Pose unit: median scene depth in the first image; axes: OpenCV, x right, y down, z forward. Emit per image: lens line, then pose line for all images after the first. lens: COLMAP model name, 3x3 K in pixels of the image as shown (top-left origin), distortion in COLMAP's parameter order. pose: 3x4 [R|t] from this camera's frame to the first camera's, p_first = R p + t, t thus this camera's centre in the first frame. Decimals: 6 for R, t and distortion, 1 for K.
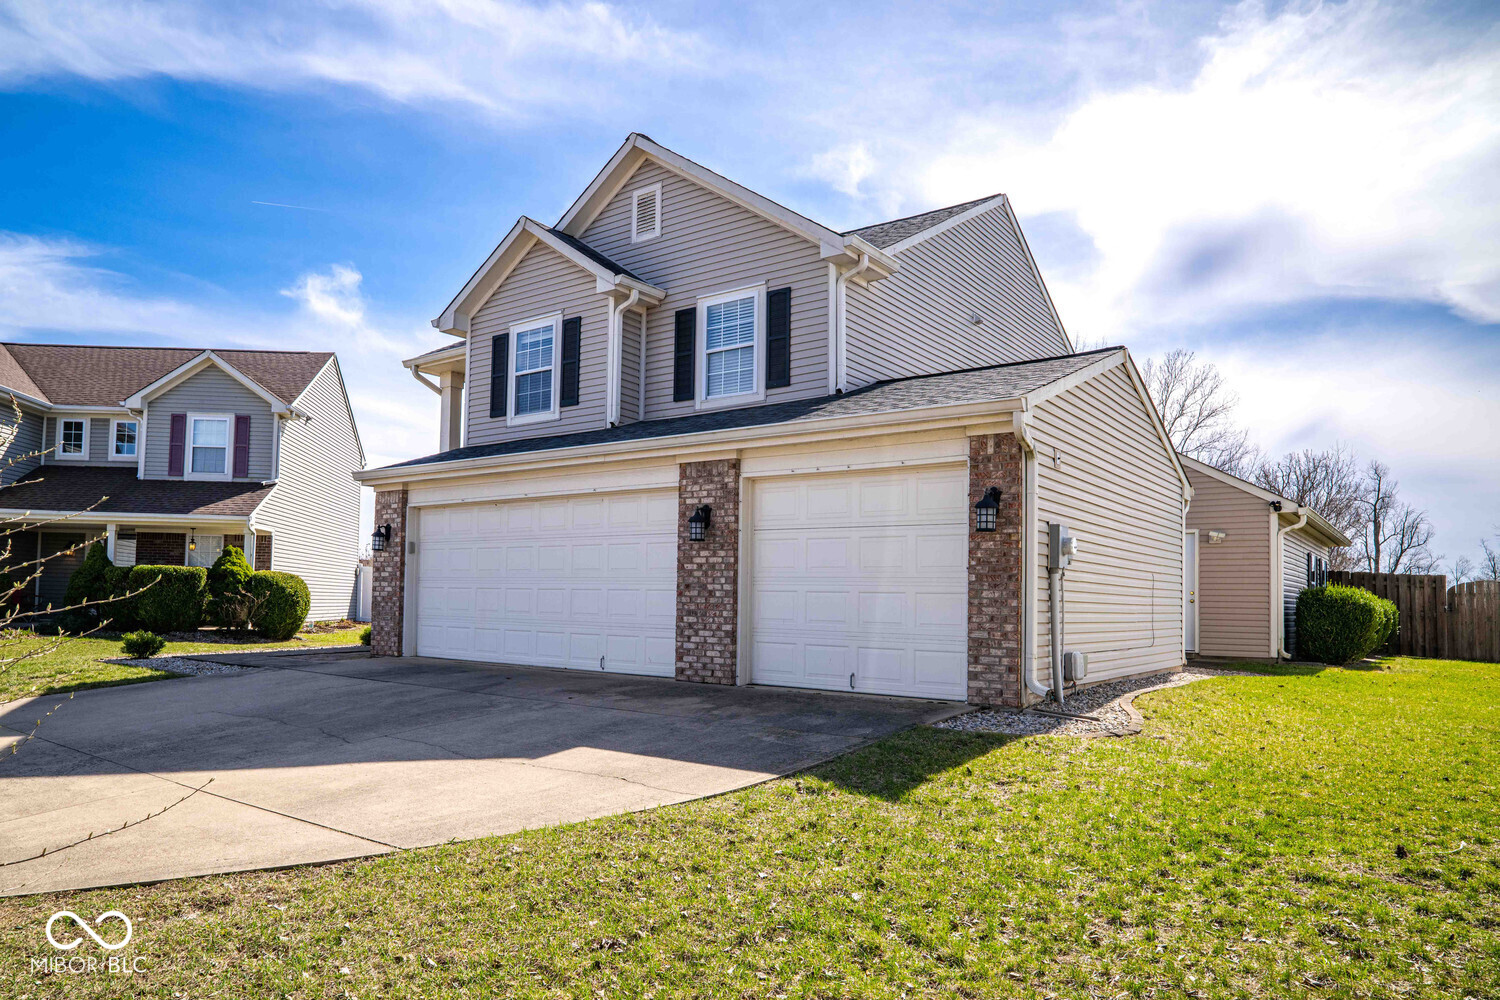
lens RADIAL K [[1019.4, 0, 754.8], [0, 1019.4, 483.0], [0, 0, 1]] dist [-0.030972, 0.002537]
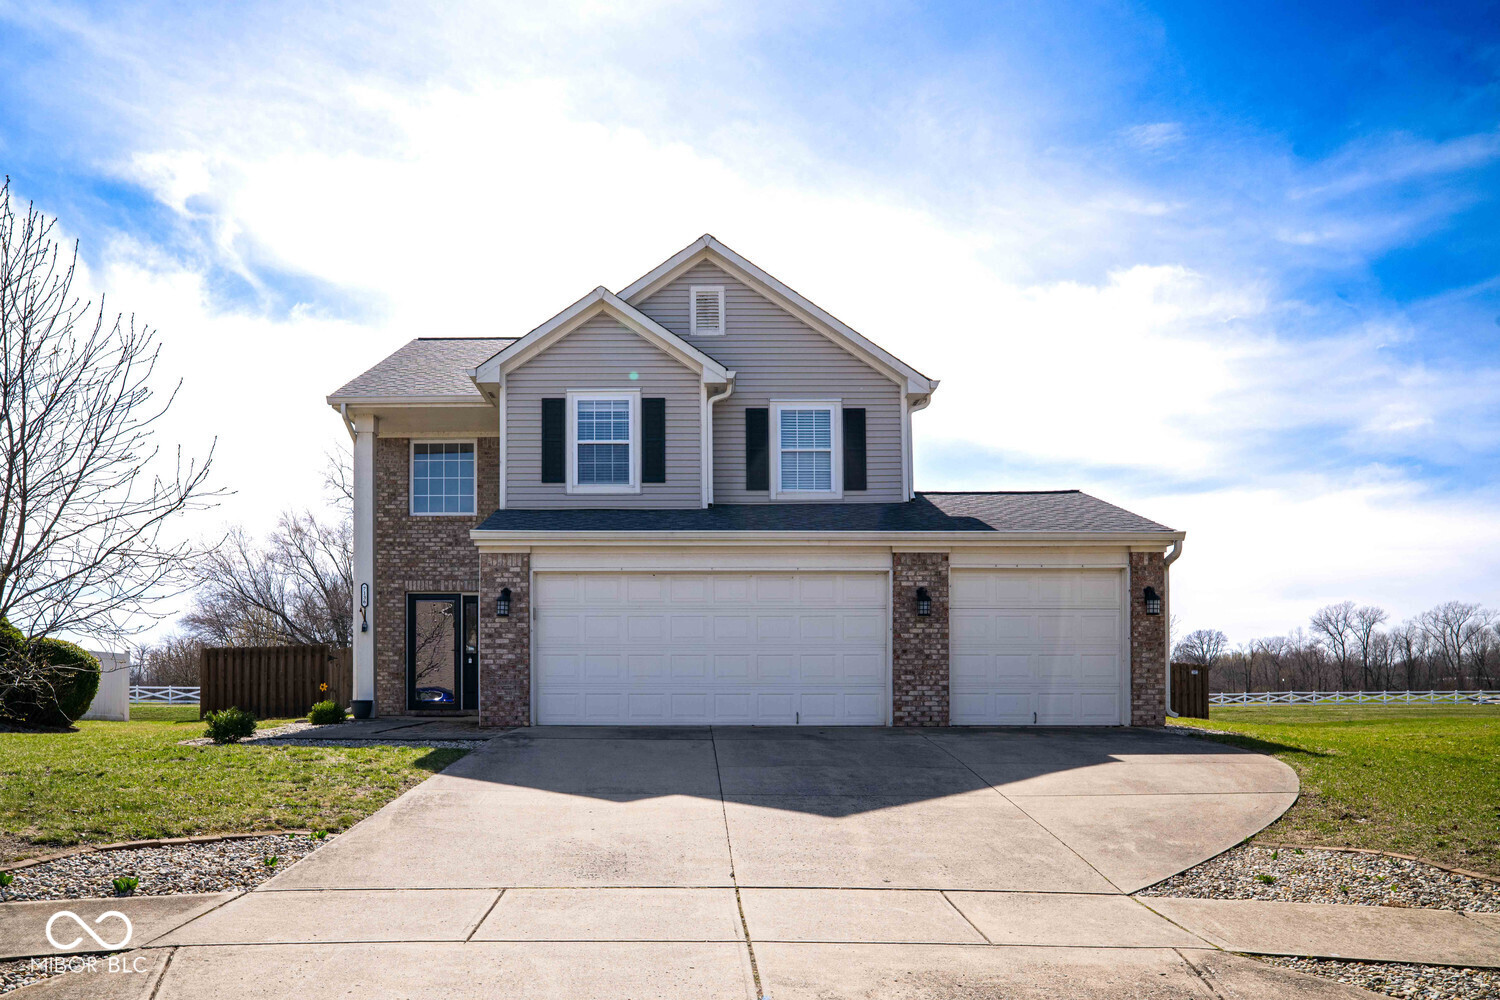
lens RADIAL K [[1057.9, 0, 749.2], [0, 1057.9, 612.3], [0, 0, 1]] dist [-0.059470, 0.001052]
pose [[0.772273, 0.027629, 0.634690, -0.860833], [-0.057994, 0.997948, 0.027124, 0.024320], [-0.632639, -0.057755, 0.772291, 0.100377]]
